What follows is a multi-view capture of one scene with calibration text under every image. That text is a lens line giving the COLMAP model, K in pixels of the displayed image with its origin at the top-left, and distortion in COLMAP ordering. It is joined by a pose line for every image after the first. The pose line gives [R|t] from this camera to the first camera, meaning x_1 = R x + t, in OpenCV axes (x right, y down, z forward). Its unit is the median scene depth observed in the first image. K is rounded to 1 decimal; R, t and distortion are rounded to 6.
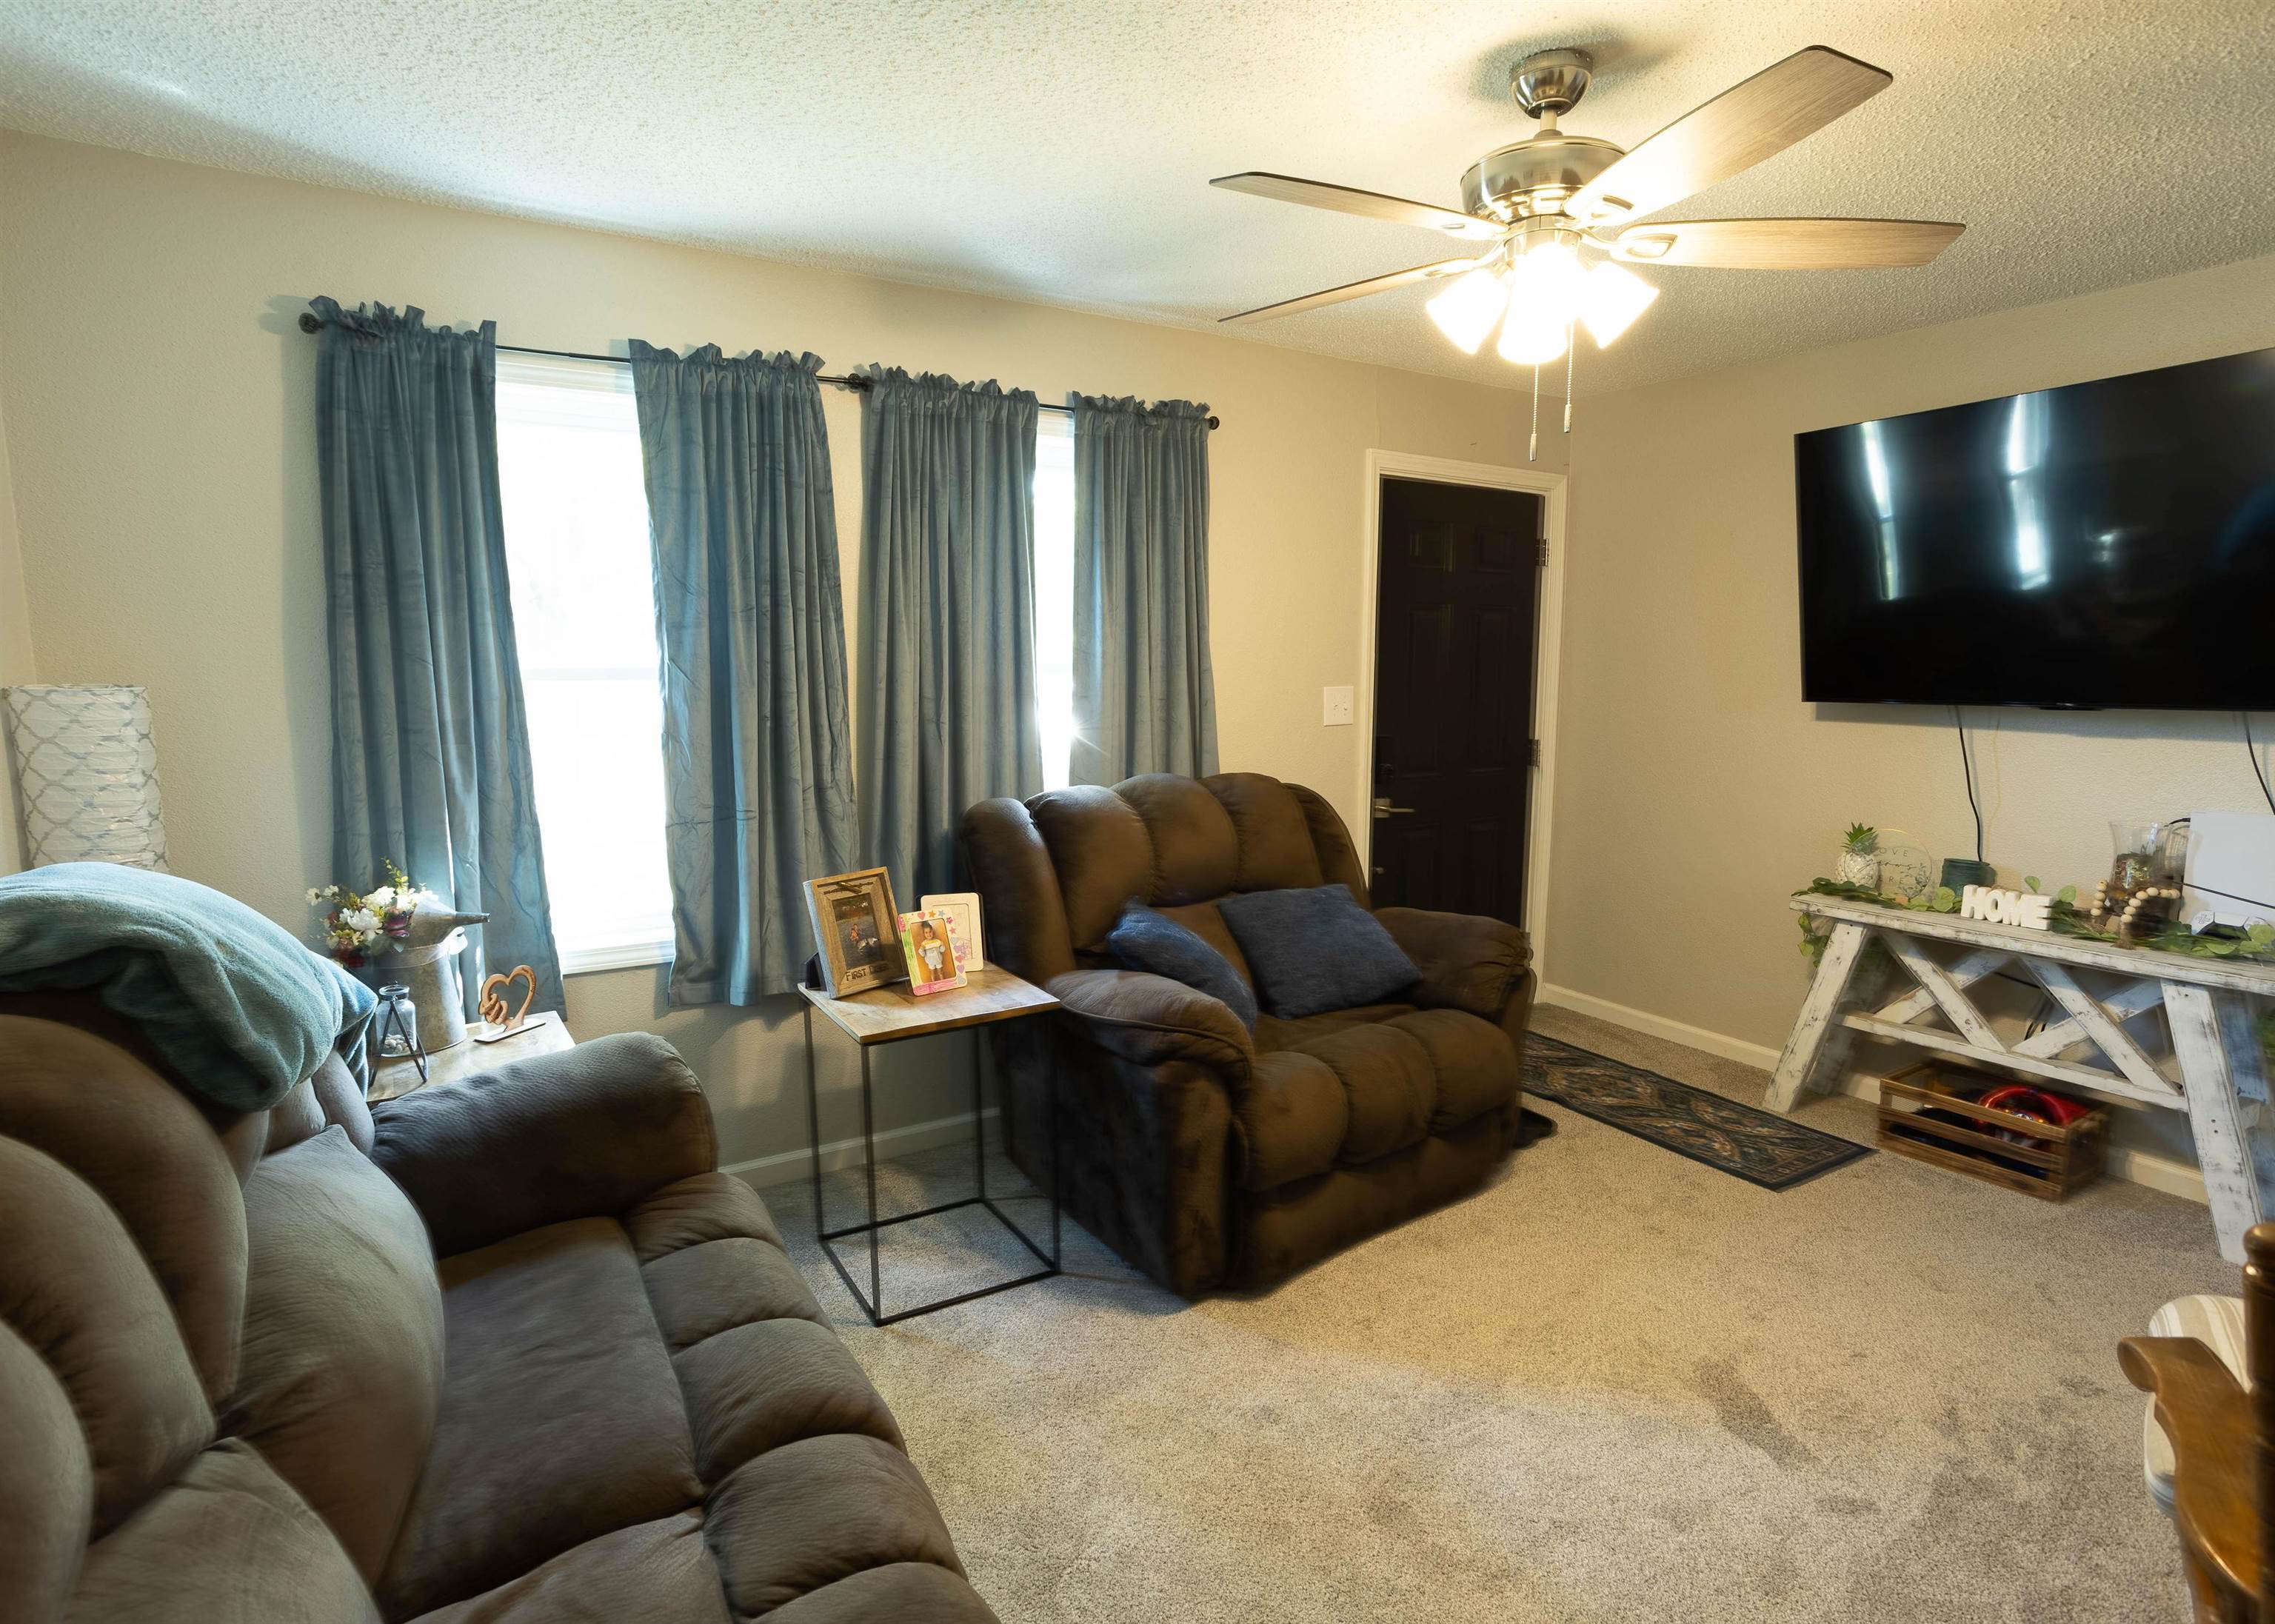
lens RADIAL K [[1154.1, 0, 1117.7], [0, 1154.1, 814.1], [0, 0, 1]] dist [-0.057589, 0.036187]
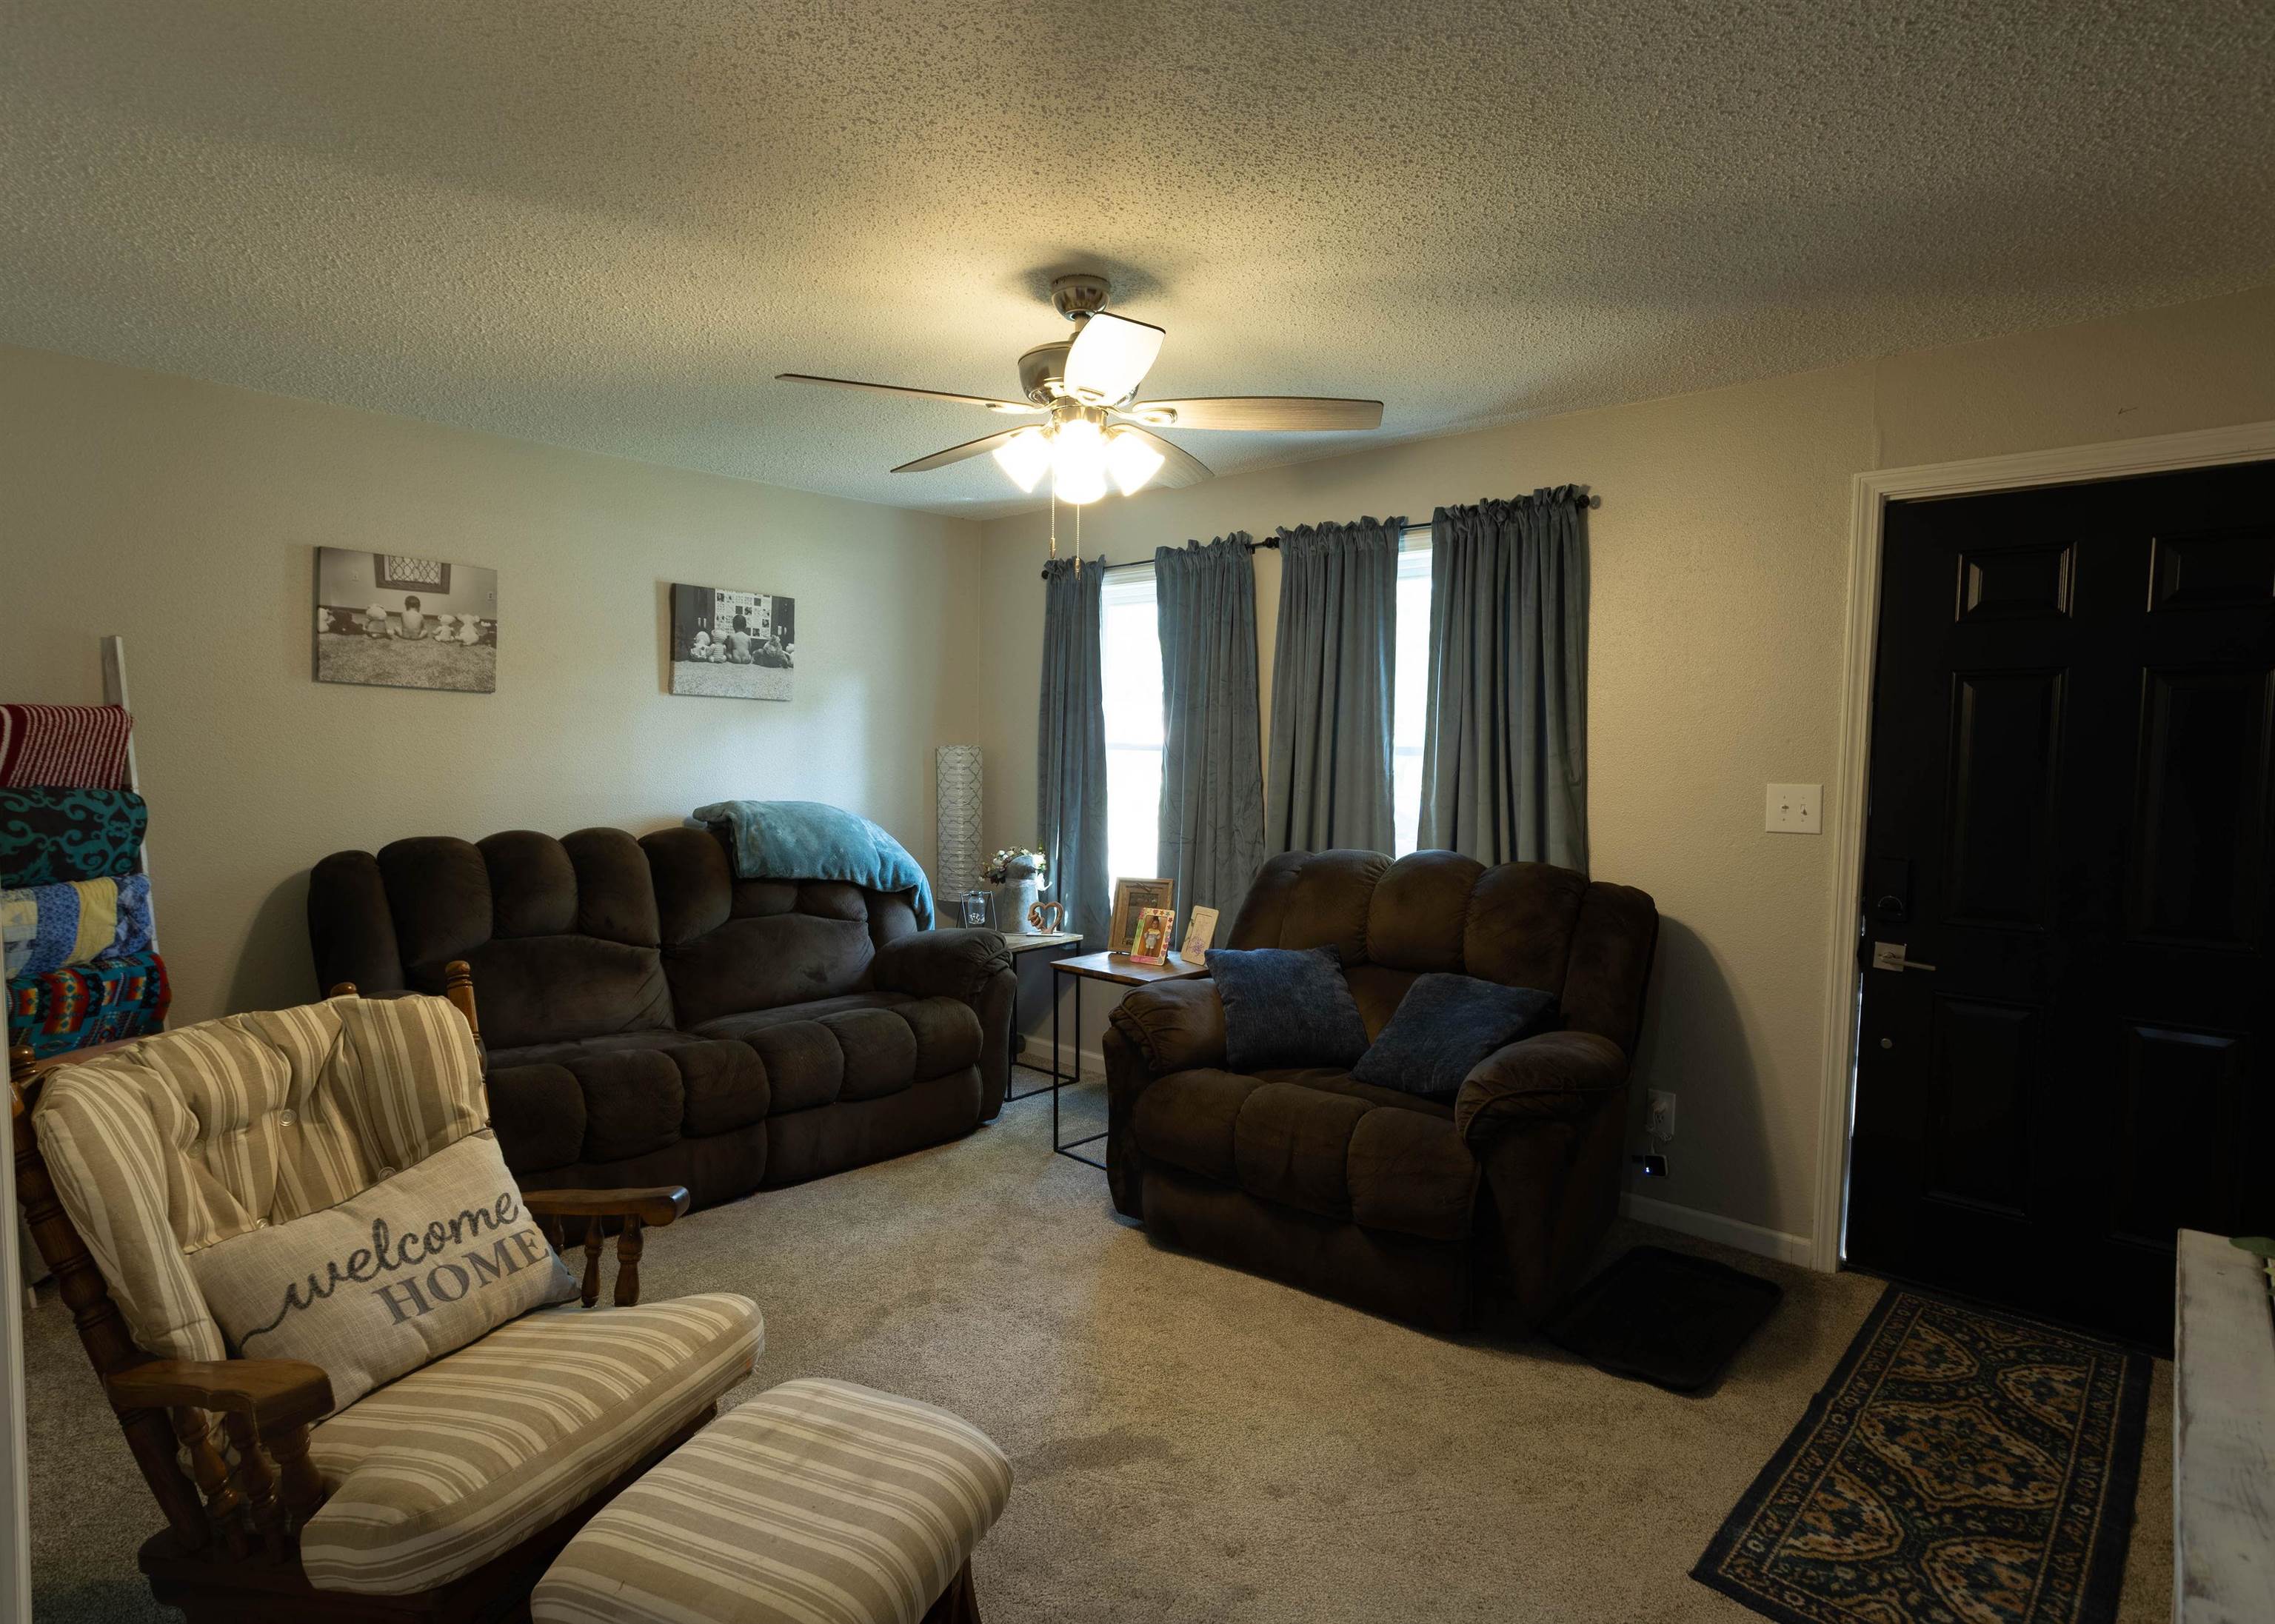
lens RADIAL K [[1154.1, 0, 1117.7], [0, 1154.1, 814.1], [0, 0, 1]] dist [-0.057589, 0.036187]
pose [[0.283936, 0.052520, -0.957404, 1.030450], [-0.159293, 0.987207, 0.006914, -0.030088], [0.945519, 0.150545, 0.288670, 0.448102]]
